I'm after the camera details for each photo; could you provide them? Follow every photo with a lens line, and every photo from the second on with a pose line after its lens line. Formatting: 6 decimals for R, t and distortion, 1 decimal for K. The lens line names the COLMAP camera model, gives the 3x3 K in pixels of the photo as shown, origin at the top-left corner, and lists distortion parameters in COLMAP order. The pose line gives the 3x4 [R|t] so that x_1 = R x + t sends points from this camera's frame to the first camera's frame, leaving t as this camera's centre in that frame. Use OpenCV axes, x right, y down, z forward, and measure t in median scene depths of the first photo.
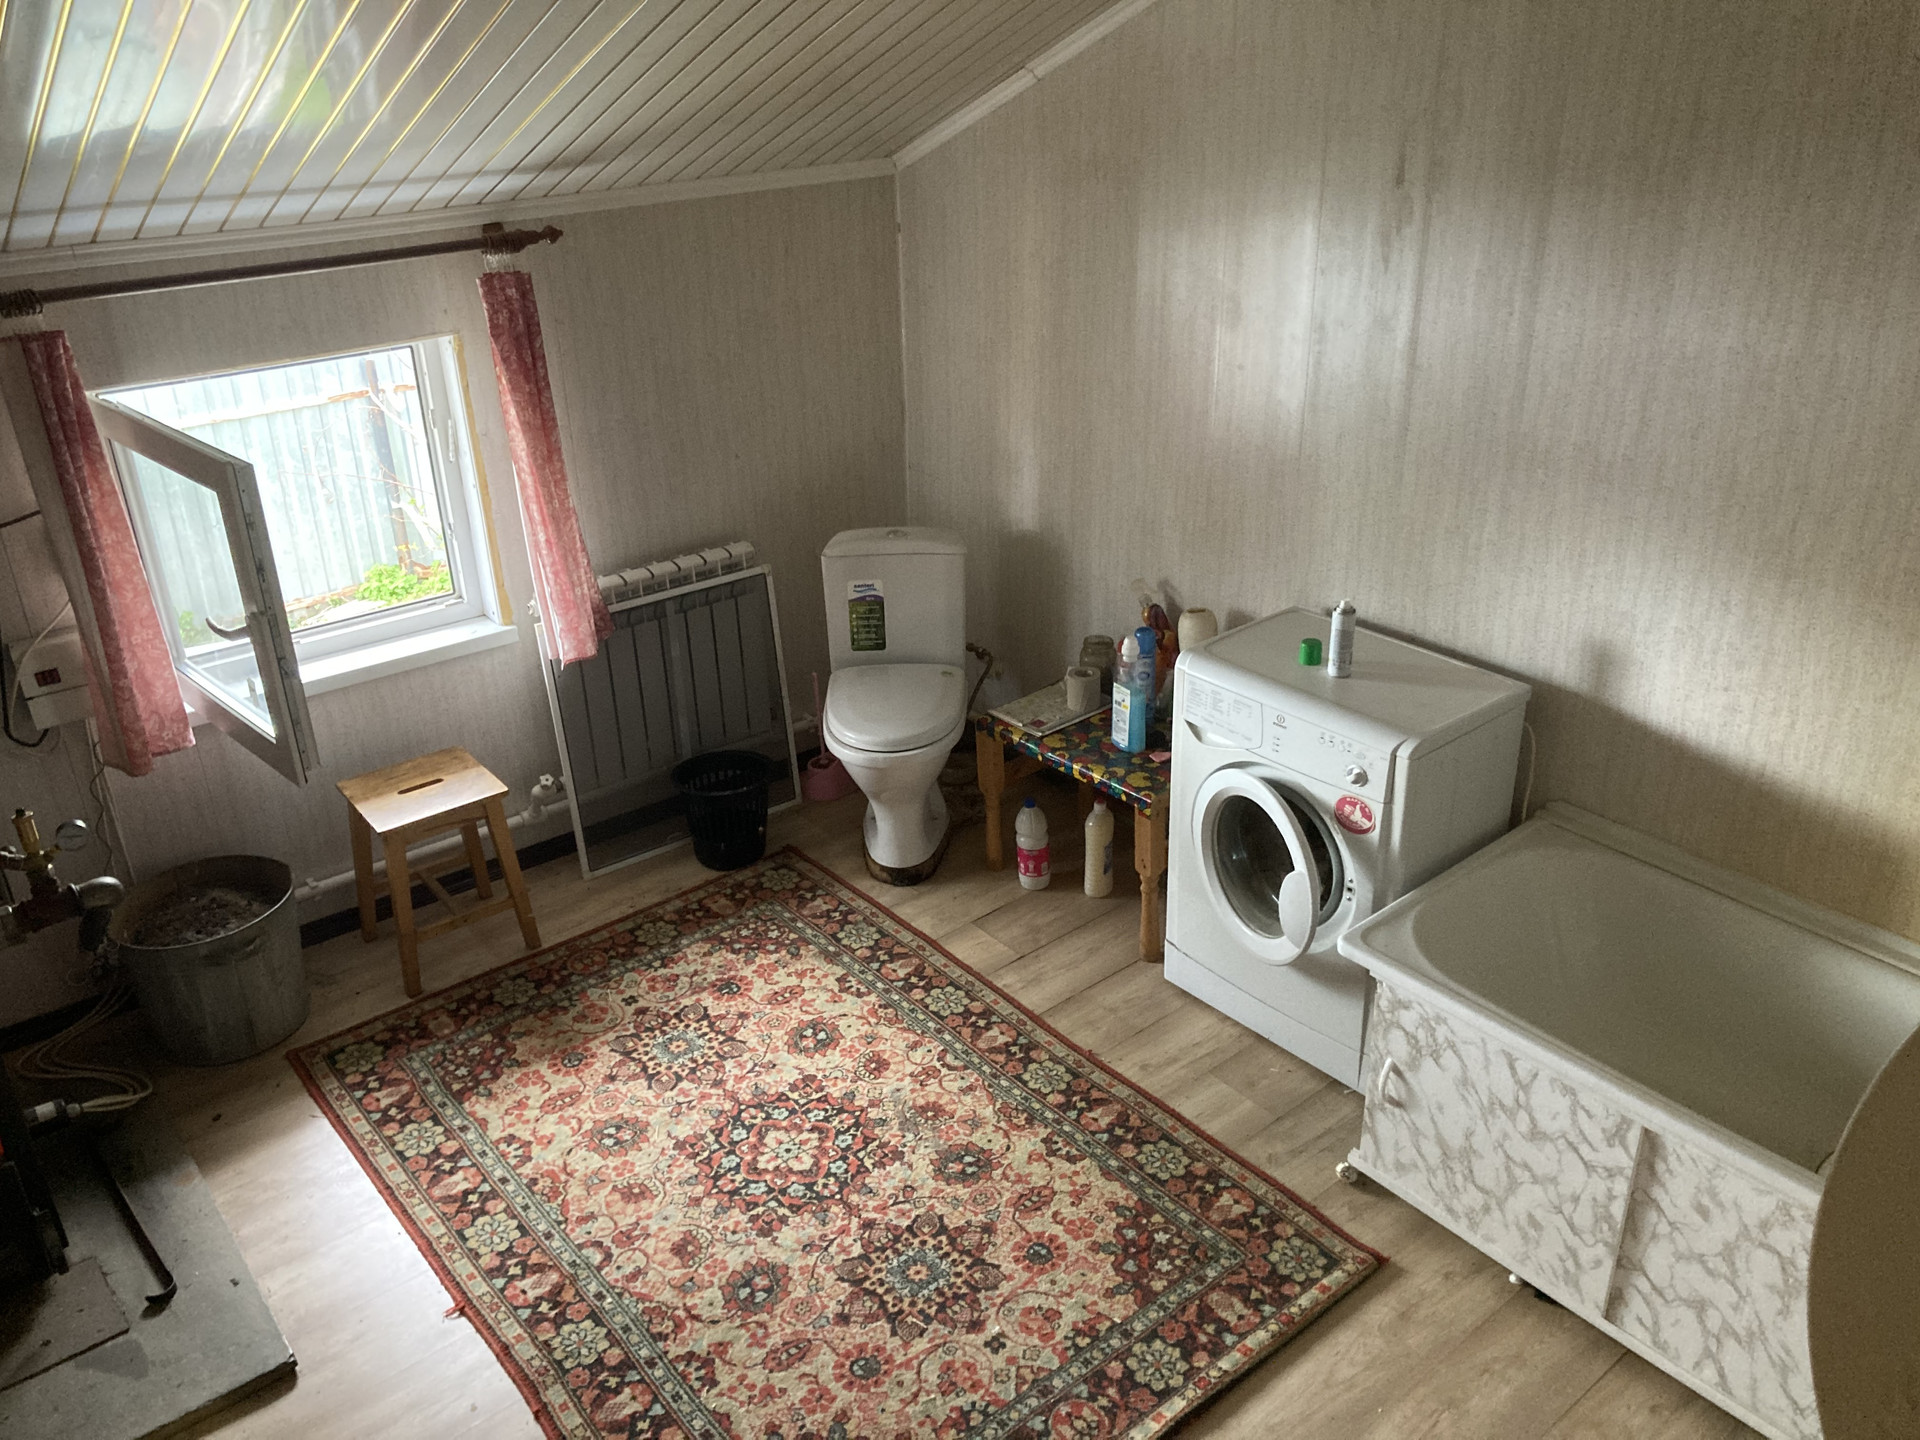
lens RADIAL K [[1562.9, 0, 956.1], [0, 1562.9, 715.3], [0, 0, 1]] dist [0.033229, -0.051526]
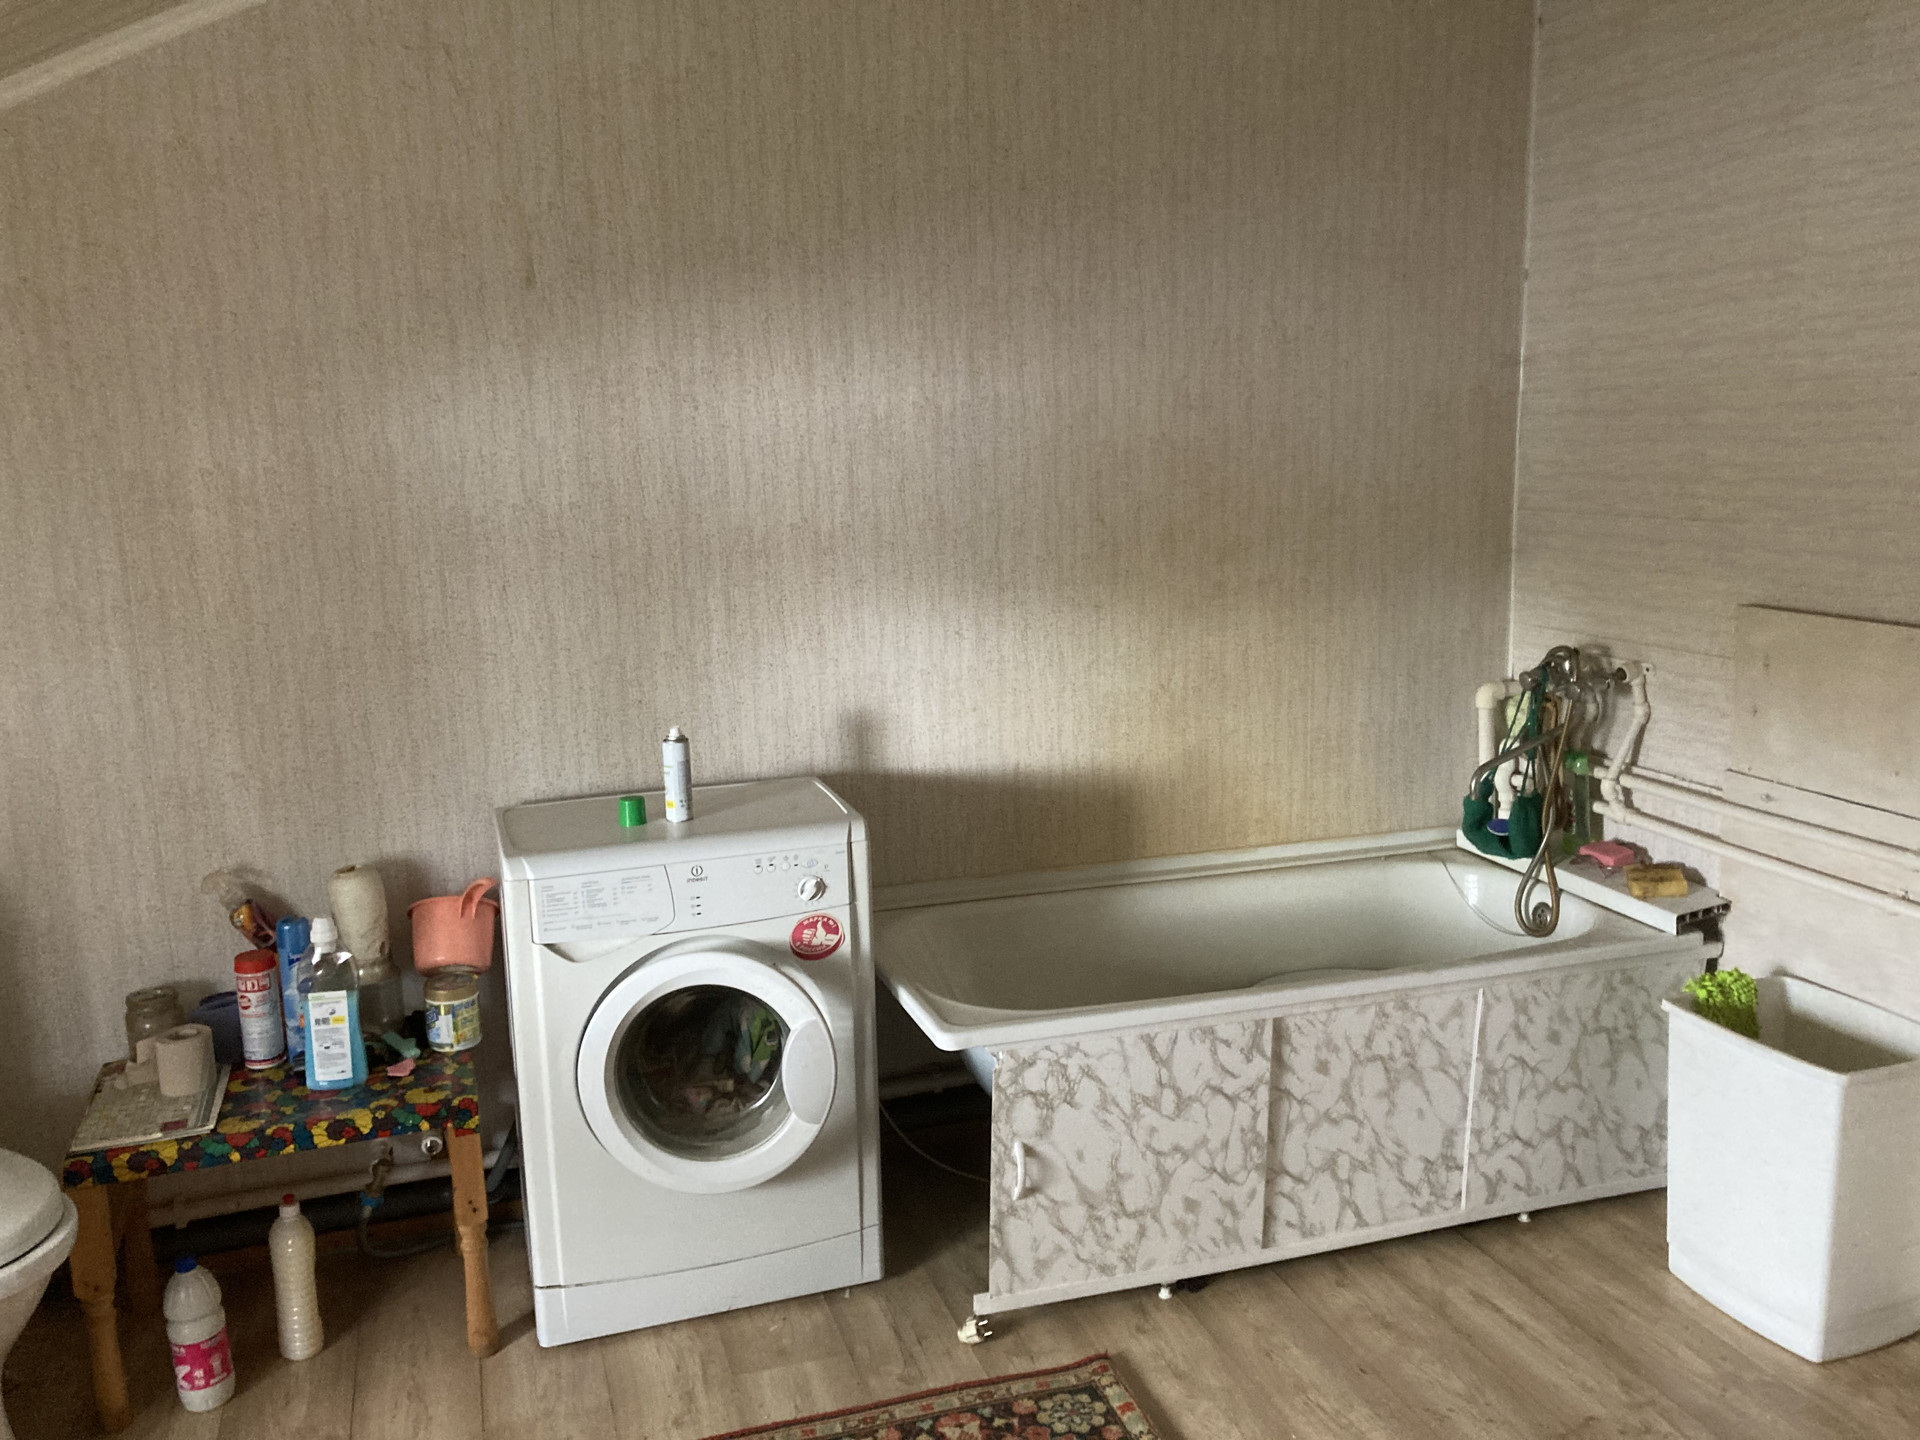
lens RADIAL K [[1562.9, 0, 944.7], [0, 1562.9, 705.1], [0, 0, 1]] dist [0.033229, -0.051526]
pose [[0.377258, -0.149173, 0.914015, -0.536823], [0.420490, 0.906938, -0.025539, -0.000714], [-0.825145, 0.393969, 0.404875, 0.599031]]
